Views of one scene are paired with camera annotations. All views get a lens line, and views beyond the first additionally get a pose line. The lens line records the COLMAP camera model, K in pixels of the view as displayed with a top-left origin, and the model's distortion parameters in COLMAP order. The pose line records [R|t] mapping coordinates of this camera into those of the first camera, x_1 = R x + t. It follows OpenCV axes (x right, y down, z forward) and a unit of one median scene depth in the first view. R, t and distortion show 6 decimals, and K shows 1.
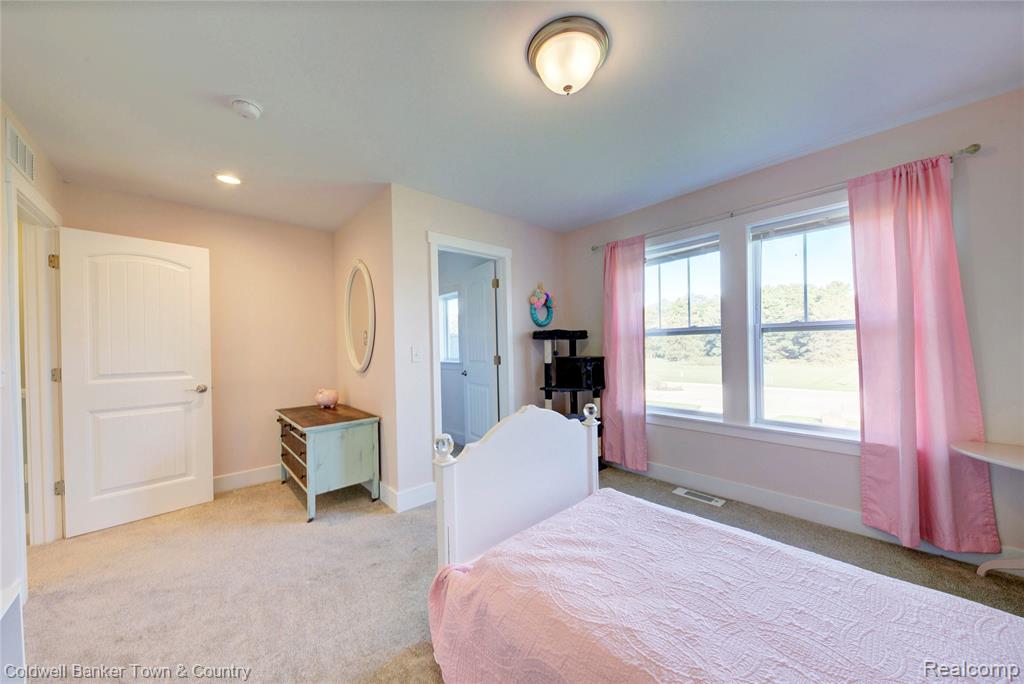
lens RADIAL K [[353.6, 0, 513.2], [0, 353.6, 346.3], [0, 0, 1]] dist [-0.001801, -0.000268]
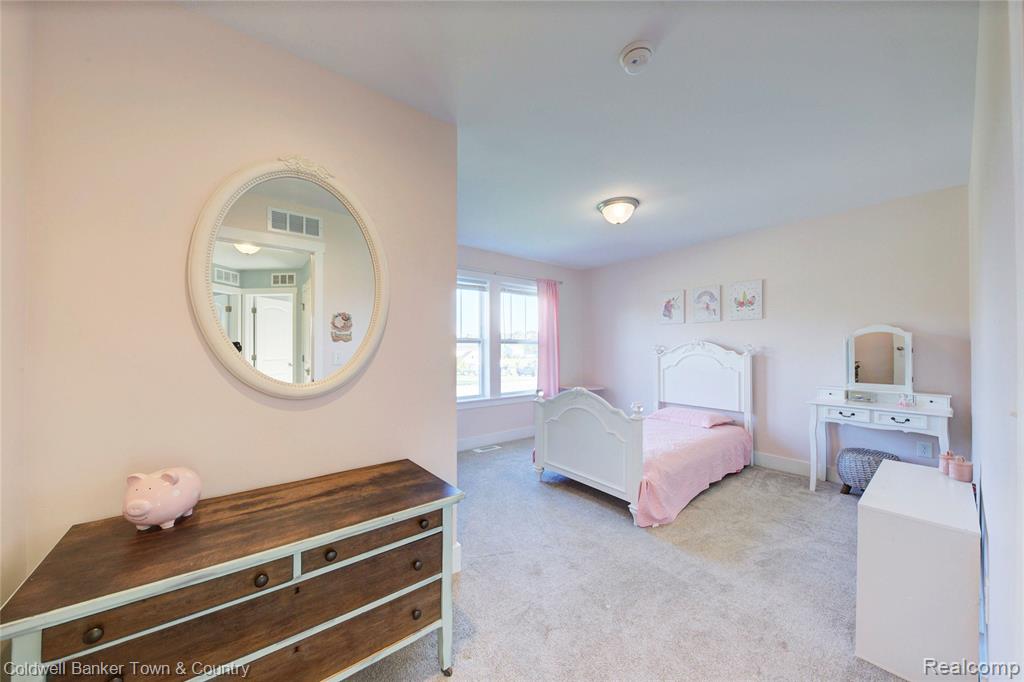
lens RADIAL K [[353.6, 0, 507.3], [0, 353.6, 343.6], [0, 0, 1]] dist [-0.001801, -0.000268]
pose [[0.071873, 0.034117, 0.996830, -1.107312], [-0.005127, 0.999414, -0.033836, 0.022017], [-0.997401, -0.002679, 0.072005, 0.874589]]
